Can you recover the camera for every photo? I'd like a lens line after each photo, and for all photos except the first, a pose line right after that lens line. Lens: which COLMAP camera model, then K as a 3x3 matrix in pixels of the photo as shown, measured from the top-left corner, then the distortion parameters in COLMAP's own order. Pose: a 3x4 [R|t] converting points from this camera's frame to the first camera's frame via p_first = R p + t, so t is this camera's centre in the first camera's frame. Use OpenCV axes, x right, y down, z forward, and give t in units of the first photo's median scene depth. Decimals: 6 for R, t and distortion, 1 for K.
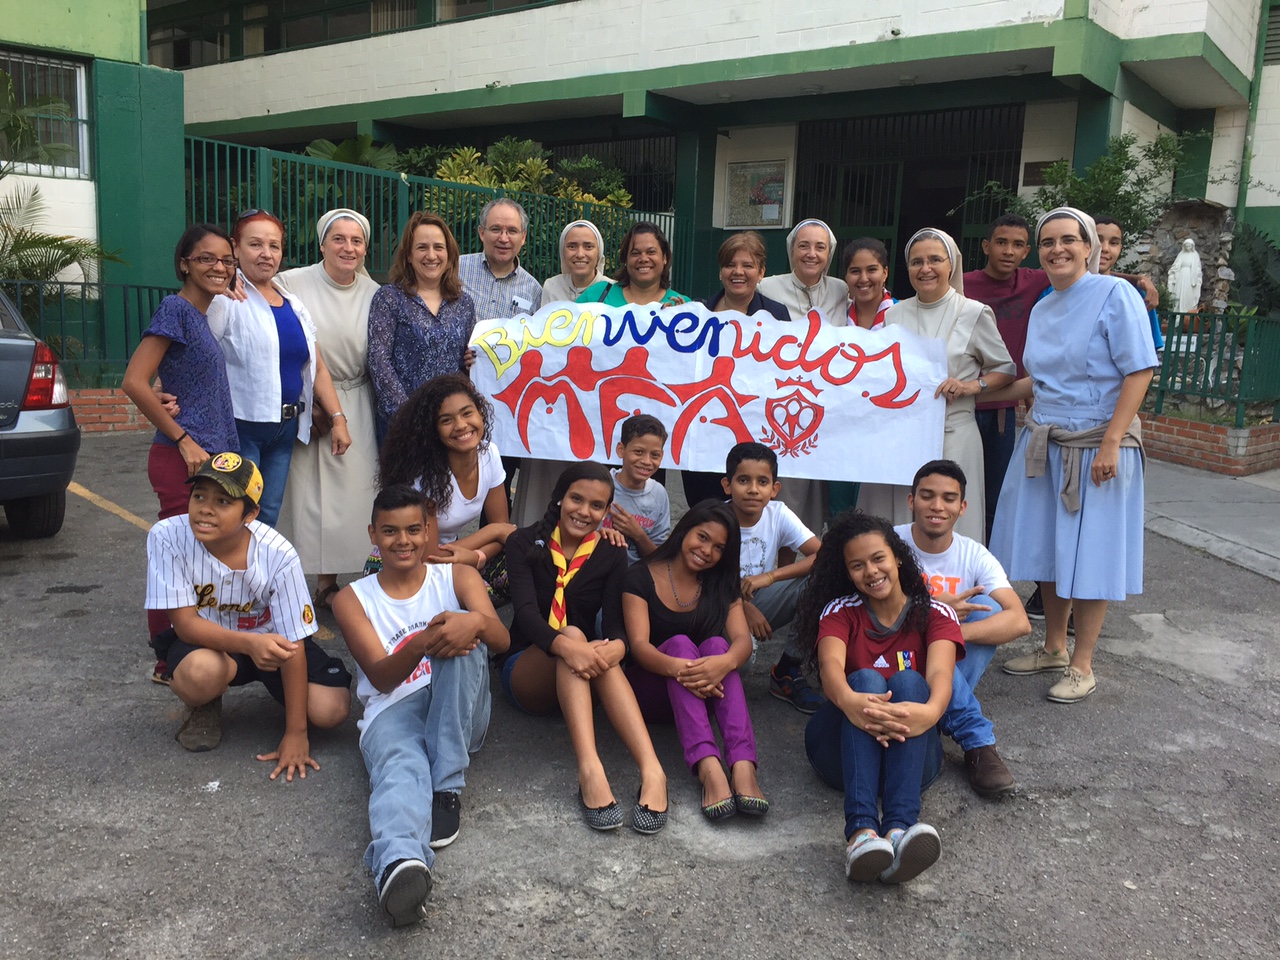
lens RADIAL K [[1107.0, 0, 640.0], [0, 1107.0, 480.0], [0, 0, 1]] dist [0.096062, -0.154864]
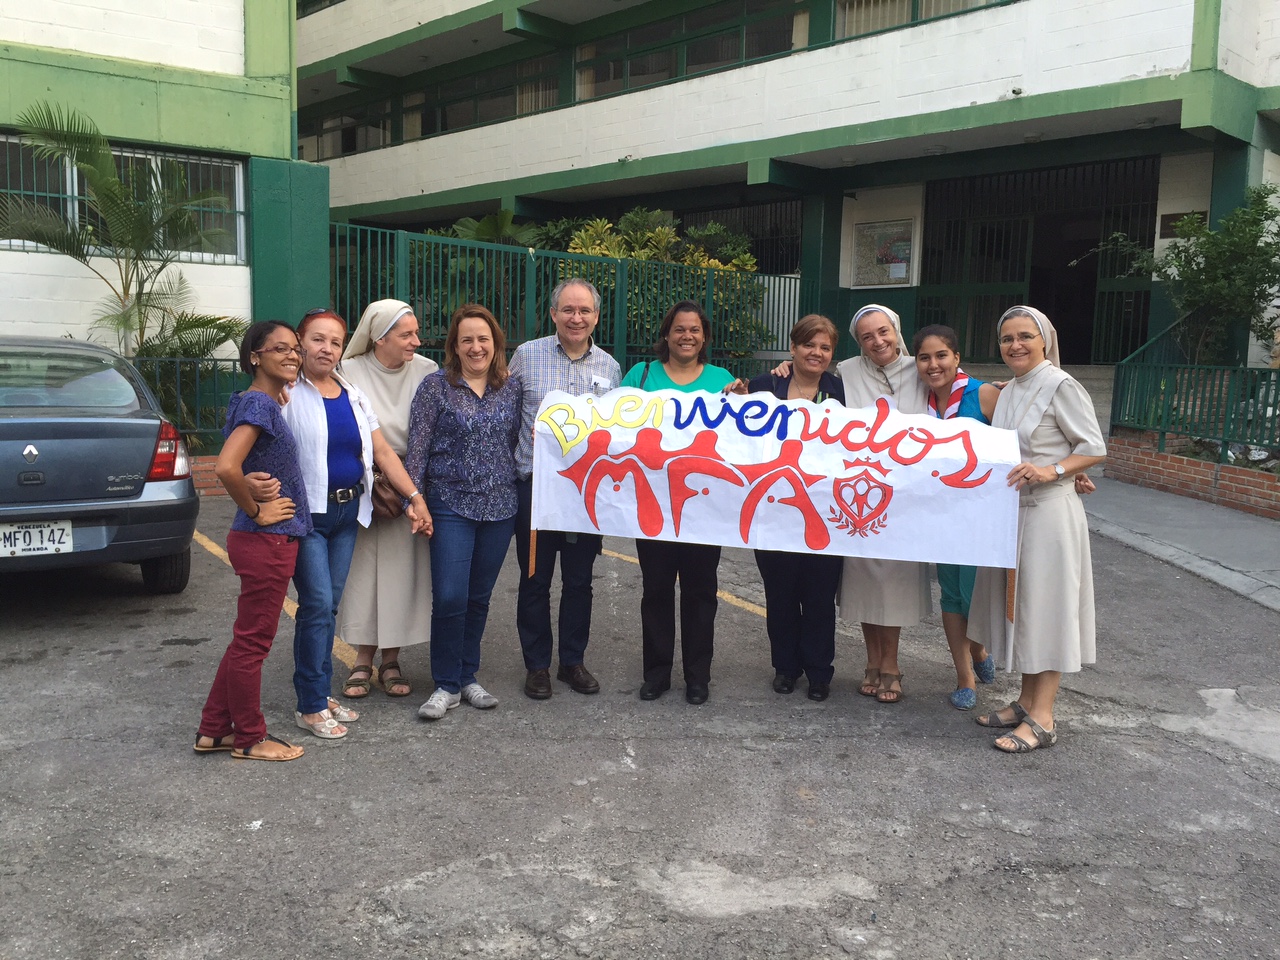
lens RADIAL K [[1107.0, 0, 640.0], [0, 1107.0, 480.0], [0, 0, 1]] dist [0.096062, -0.154864]
pose [[0.989780, -0.000999, -0.142602, 0.108458], [-0.005893, 0.998835, -0.047903, -0.013337], [0.142484, 0.048253, 0.988620, -0.046993]]
